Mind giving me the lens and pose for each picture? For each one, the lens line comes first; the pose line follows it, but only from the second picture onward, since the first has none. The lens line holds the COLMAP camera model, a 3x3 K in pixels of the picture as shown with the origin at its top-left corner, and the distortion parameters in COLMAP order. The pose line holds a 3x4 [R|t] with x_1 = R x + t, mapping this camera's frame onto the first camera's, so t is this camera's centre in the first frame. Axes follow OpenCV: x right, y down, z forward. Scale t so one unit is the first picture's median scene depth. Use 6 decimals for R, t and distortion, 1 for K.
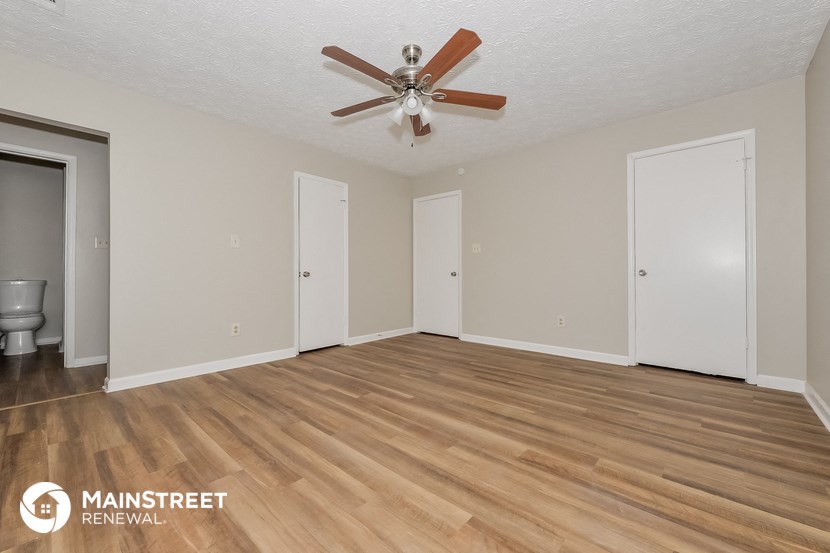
lens RADIAL K [[341.3, 0, 418.7], [0, 341.3, 276.0], [0, 0, 1]] dist [-0.000646, -0.000281]
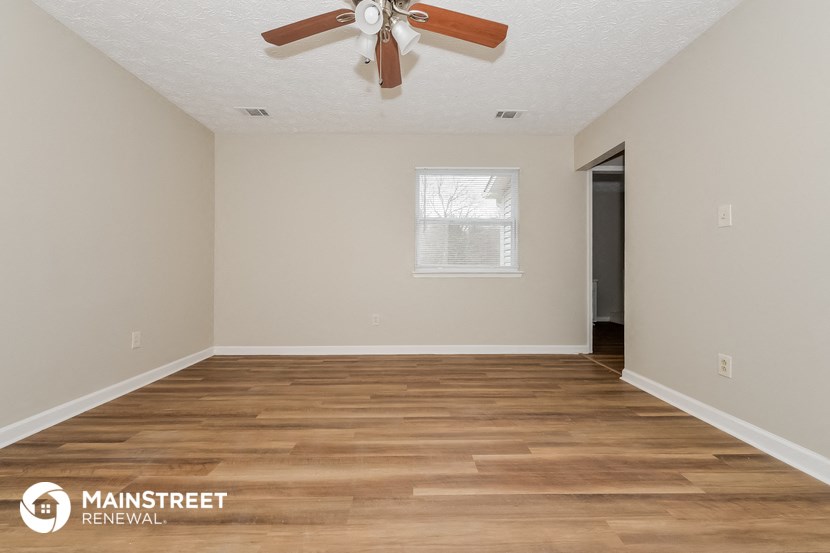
lens RADIAL K [[324.7, 0, 388.7], [0, 324.7, 269.9], [0, 0, 1]] dist [-0.000459, -0.000117]
pose [[-0.767103, -0.000222, -0.641524, 0.367058], [-0.003100, 0.999990, 0.003361, -0.011655], [0.641516, 0.004567, -0.767096, 1.426101]]
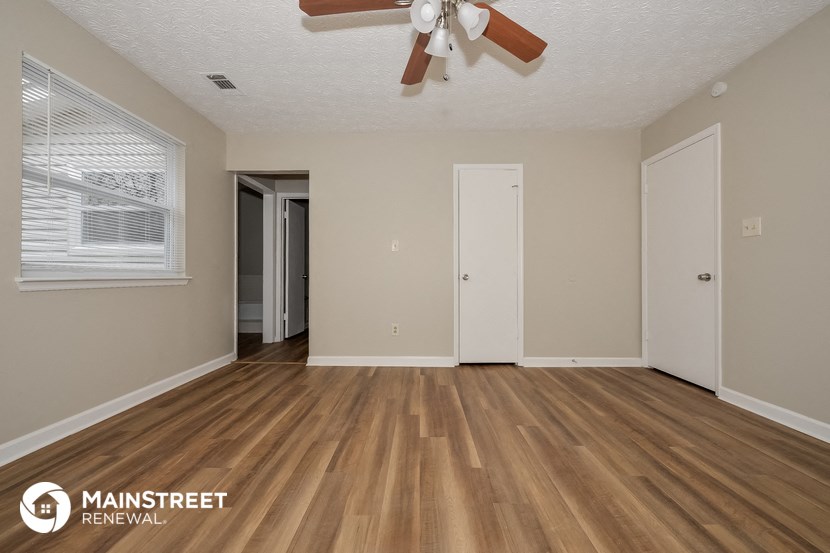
lens RADIAL K [[341.3, 0, 418.7], [0, 341.3, 276.0], [0, 0, 1]] dist [-0.000646, -0.000281]
pose [[0.646756, -0.000129, -0.762697, 0.416181], [-0.005254, 0.999976, -0.004624, -0.004057], [0.762679, 0.006998, 0.646740, 0.508747]]
